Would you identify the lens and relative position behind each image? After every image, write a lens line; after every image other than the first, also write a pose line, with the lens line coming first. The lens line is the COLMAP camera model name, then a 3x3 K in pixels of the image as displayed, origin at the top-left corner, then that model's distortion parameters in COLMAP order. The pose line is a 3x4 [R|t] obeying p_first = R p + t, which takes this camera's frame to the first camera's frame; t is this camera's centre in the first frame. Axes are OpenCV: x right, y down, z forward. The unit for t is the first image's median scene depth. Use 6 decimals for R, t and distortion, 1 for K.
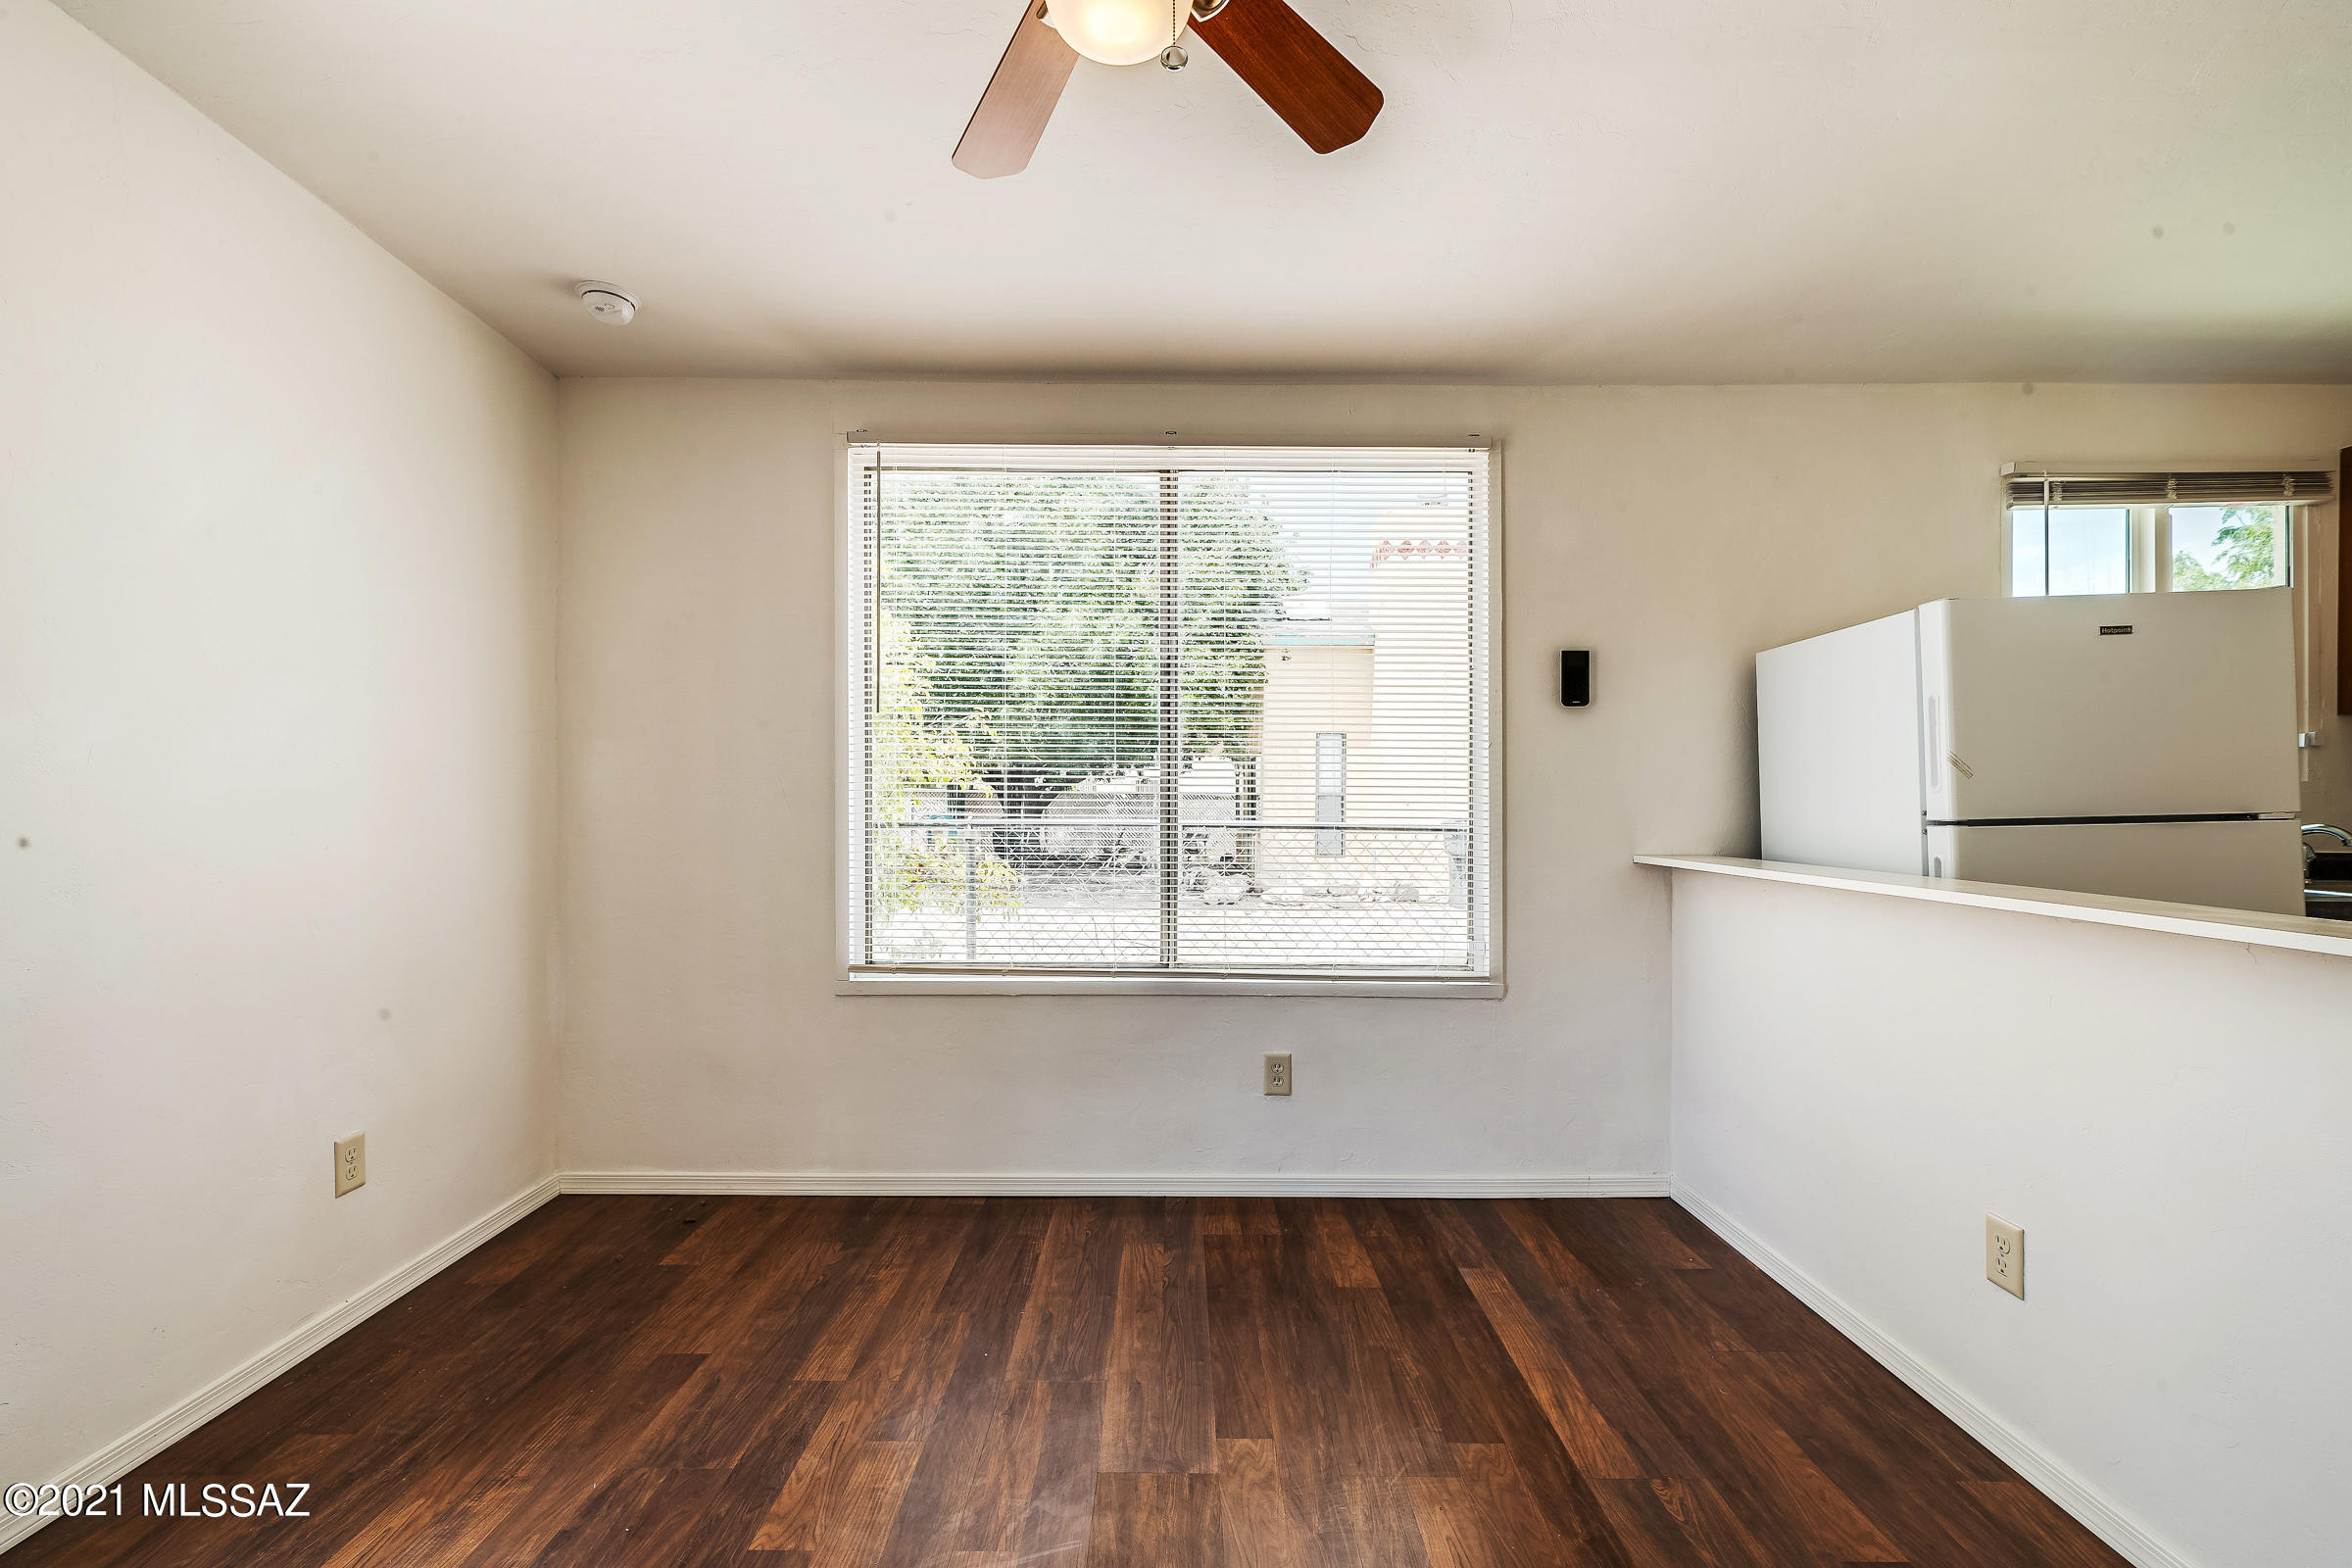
lens RADIAL K [[1023.7, 0, 1179.4], [0, 1023.7, 796.2], [0, 0, 1]] dist [0.011555, -0.000268]
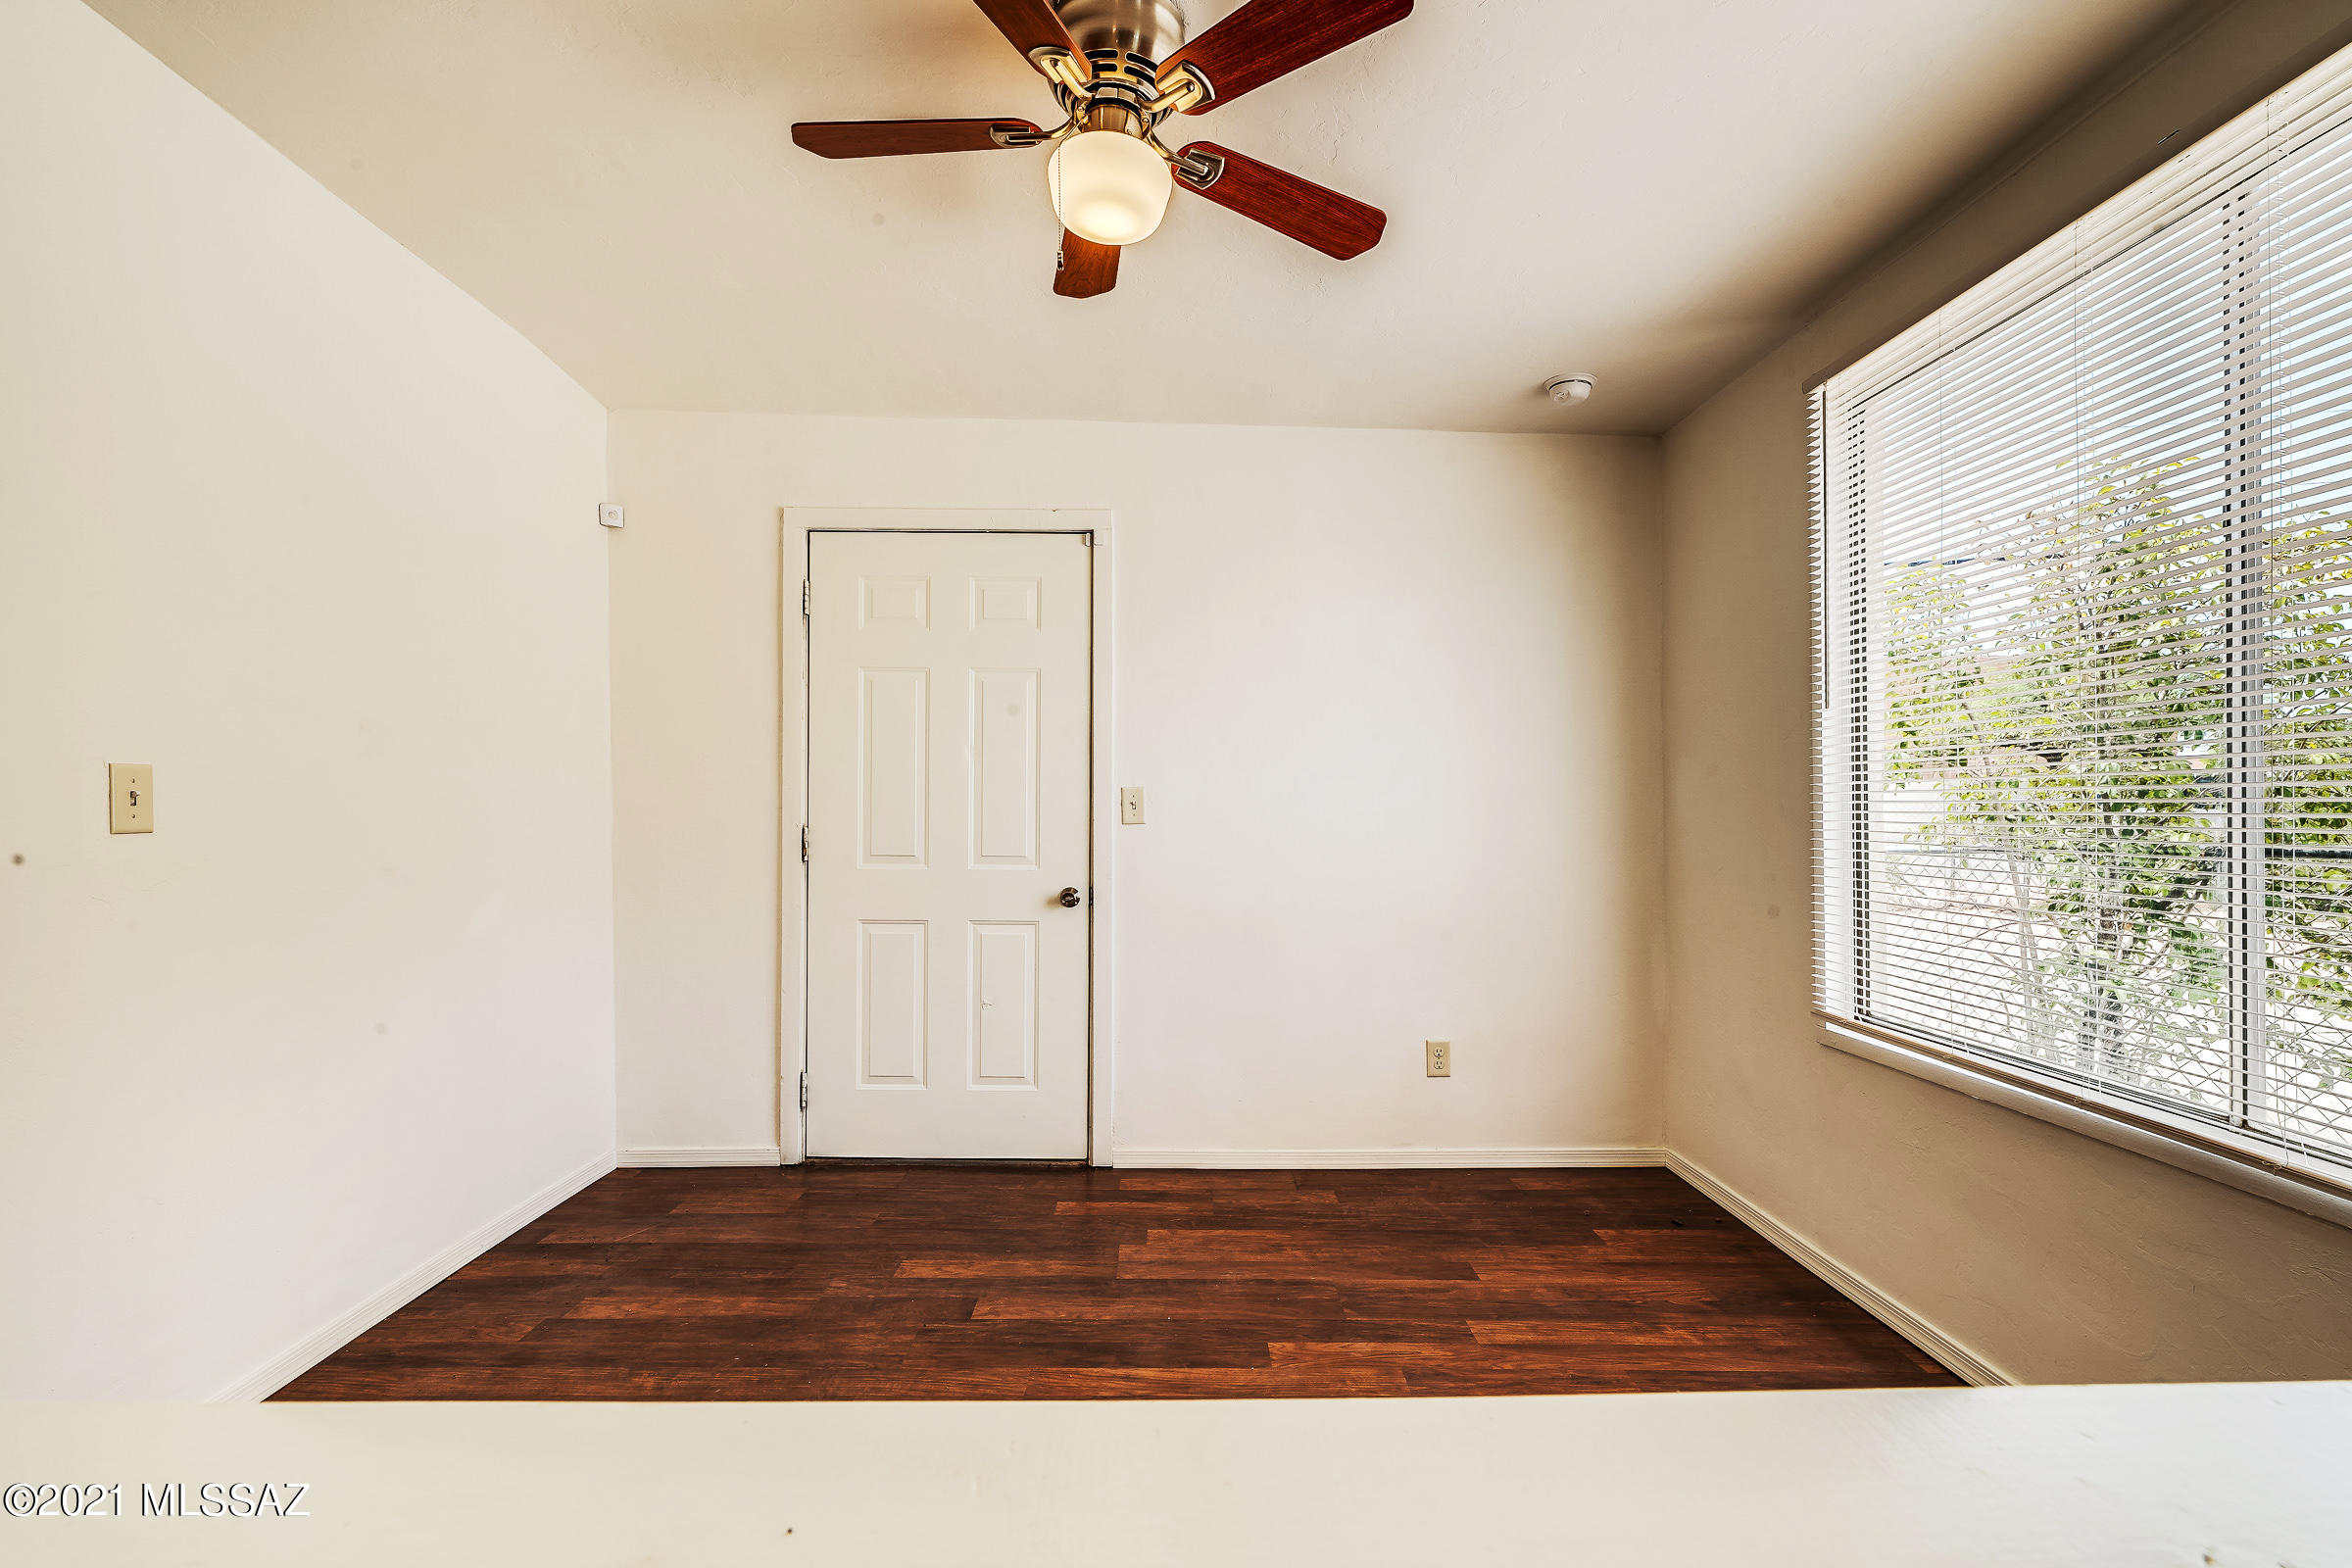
lens RADIAL K [[1052.4, 0, 1166.3], [0, 1052.4, 797.0], [0, 0, 1]] dist [-0.000057, 0.000186]
pose [[0.000443, -0.019904, -0.999802, 0.668435], [0.004360, 0.999792, -0.019902, 0.003897], [0.999990, -0.004351, 0.000530, 0.550545]]
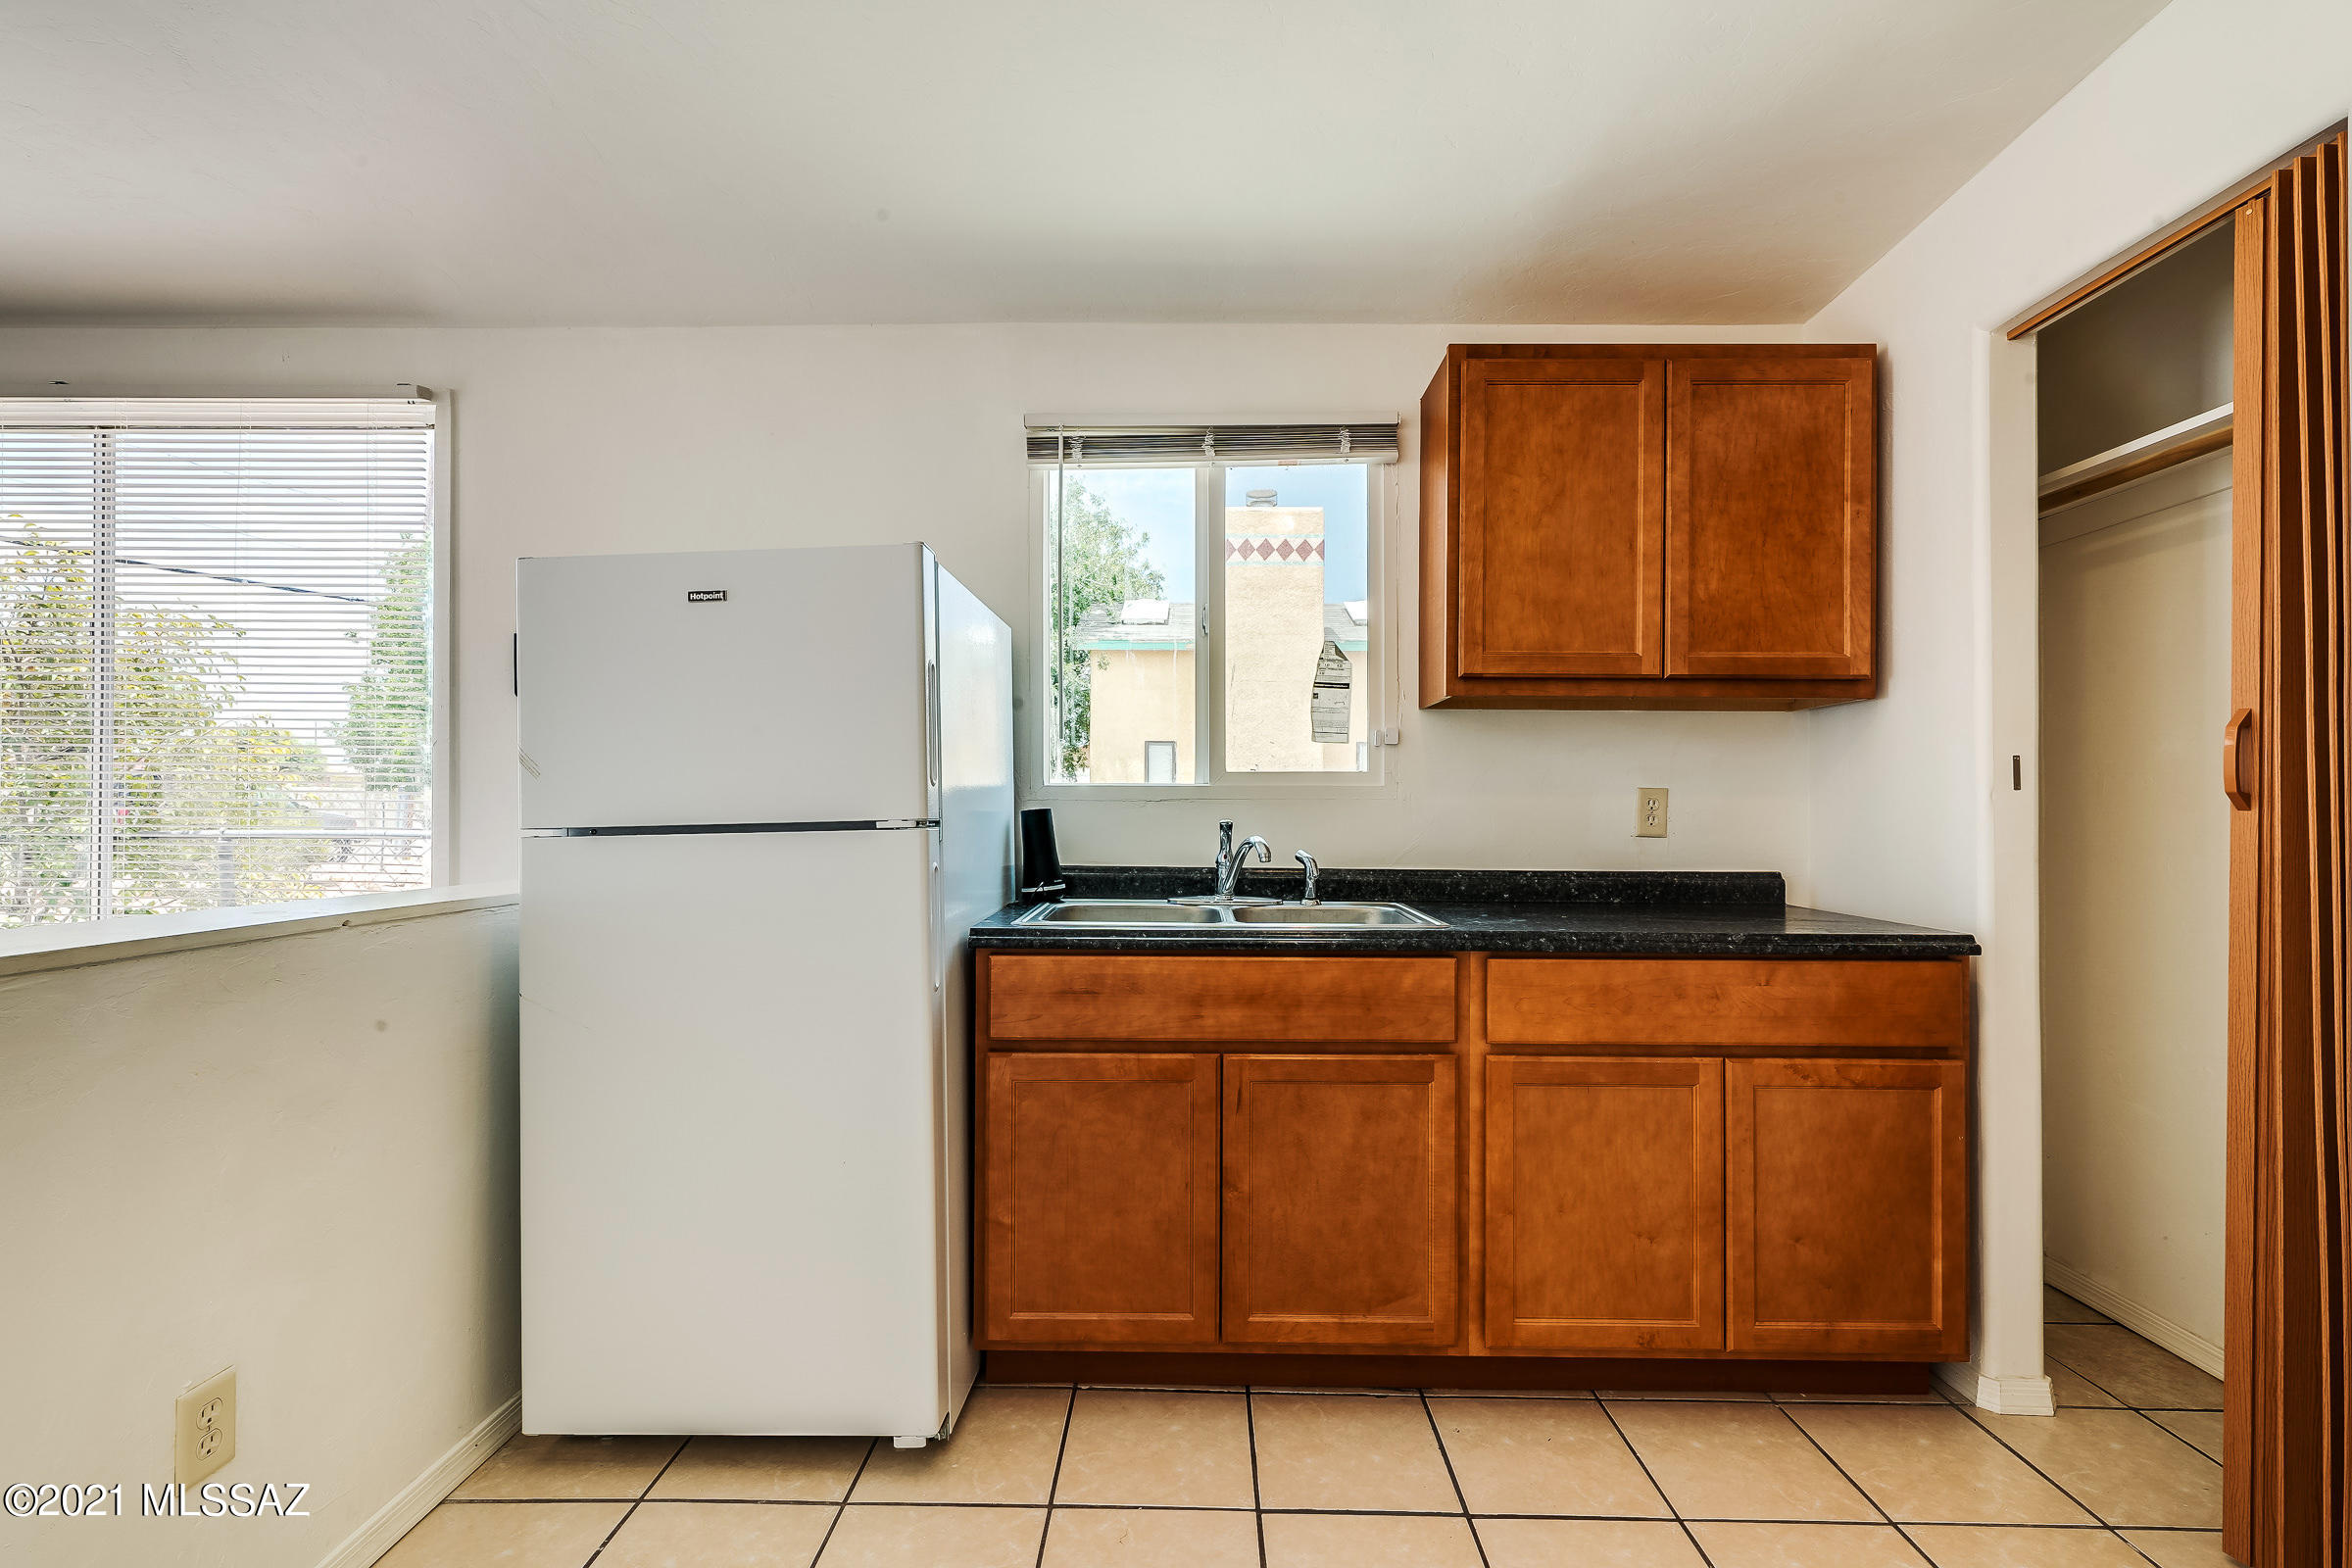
lens RADIAL K [[1031.0, 0, 1175.2], [0, 1031.0, 798.9], [0, 0, 1]] dist [-0.000600, -0.000080]
pose [[0.999703, -0.000035, -0.024367, 1.161745], [-0.000160, 0.999968, -0.007993, 0.004116], [0.024366, 0.007995, 0.999671, 0.181306]]
